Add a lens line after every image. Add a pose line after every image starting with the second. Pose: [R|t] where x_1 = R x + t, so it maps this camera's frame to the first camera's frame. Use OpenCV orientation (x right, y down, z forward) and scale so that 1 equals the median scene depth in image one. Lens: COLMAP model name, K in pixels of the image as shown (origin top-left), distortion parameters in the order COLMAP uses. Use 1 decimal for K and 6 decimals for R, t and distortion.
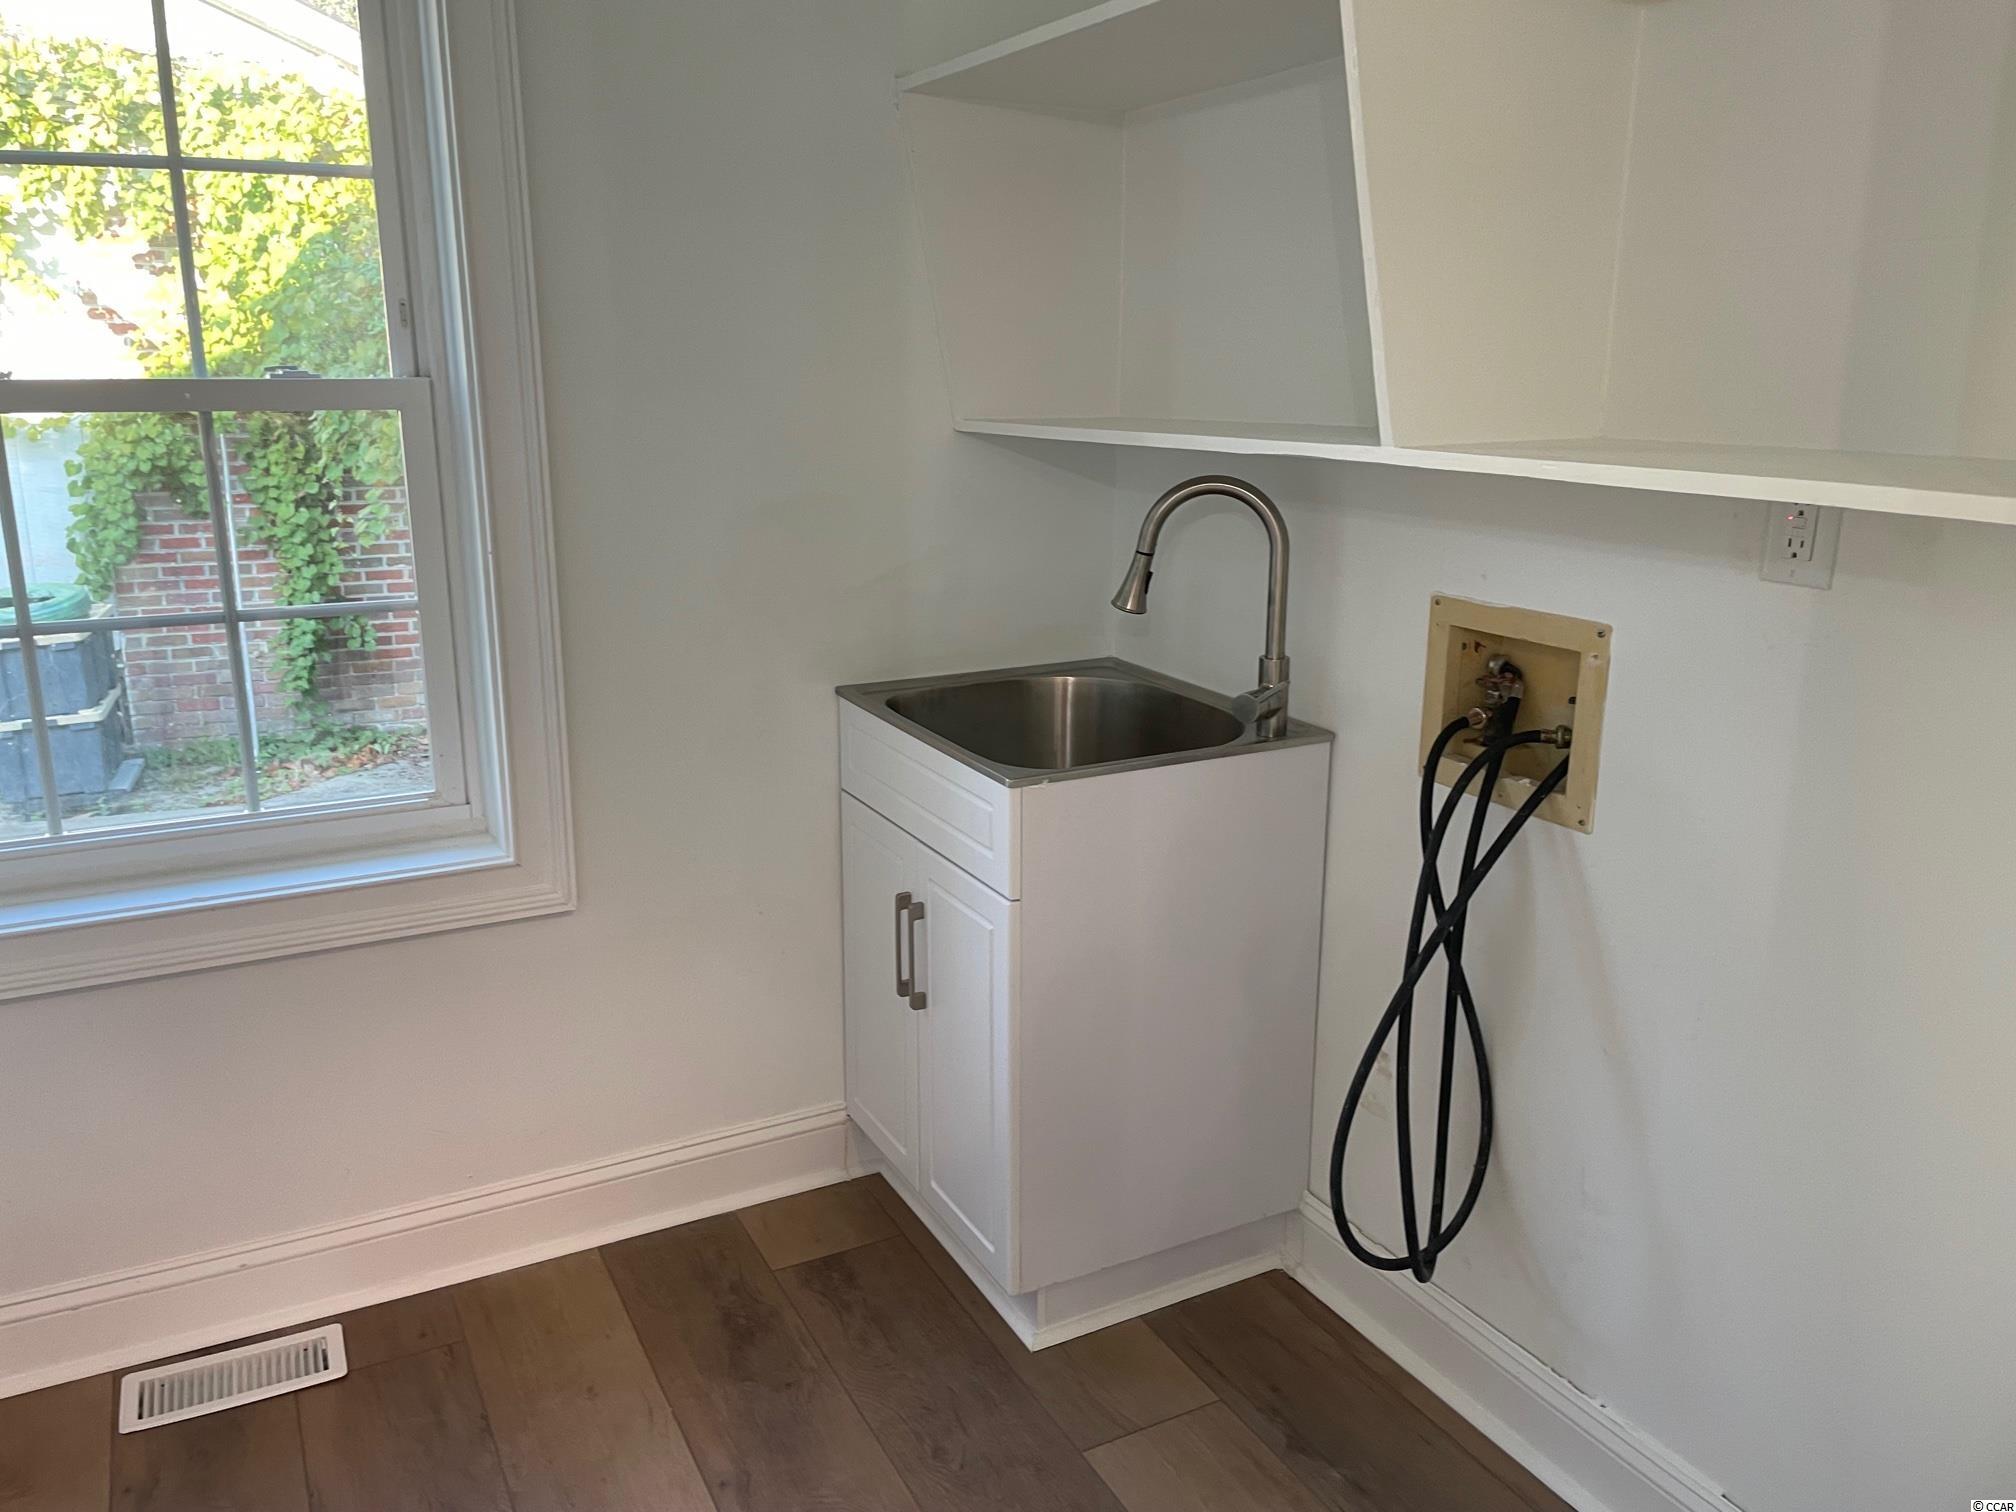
lens RADIAL K [[1529.1, 0, 986.1], [0, 1529.1, 736.8], [0, 0, 1]] dist [0.088649, -0.120990]
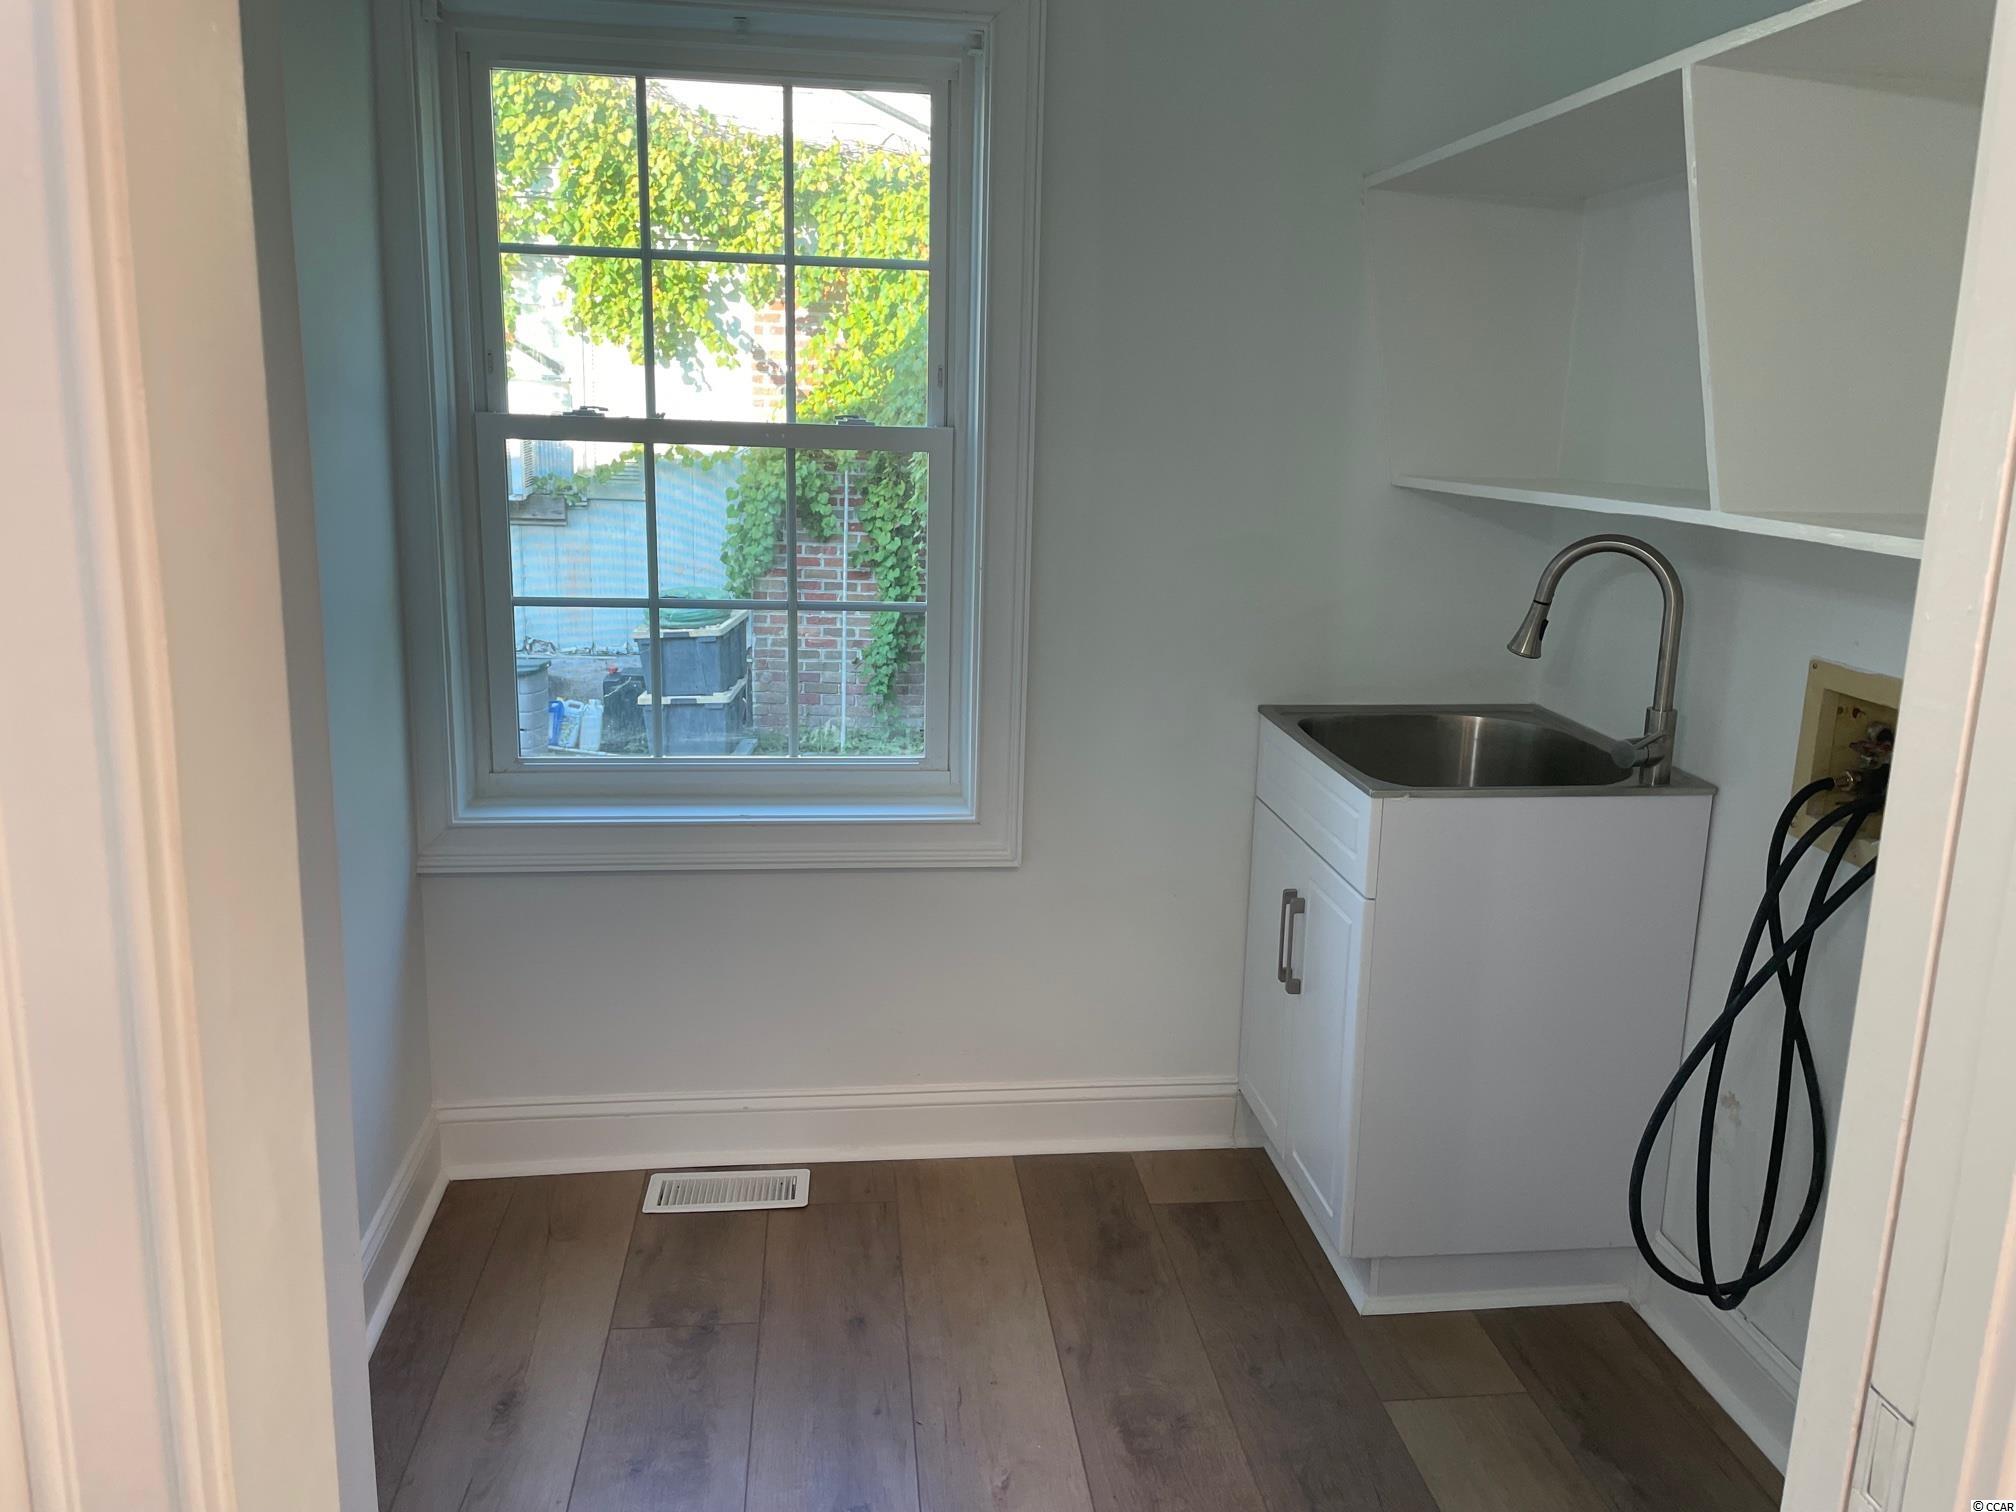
lens RADIAL K [[1529.1, 0, 1022.9], [0, 1529.1, 736.6], [0, 0, 1]] dist [0.088649, -0.120990]
pose [[0.938528, 0.097018, -0.331290, 0.125507], [-0.108529, 0.993958, -0.016376, 0.030643], [0.327699, 0.051323, 0.943387, -0.138192]]
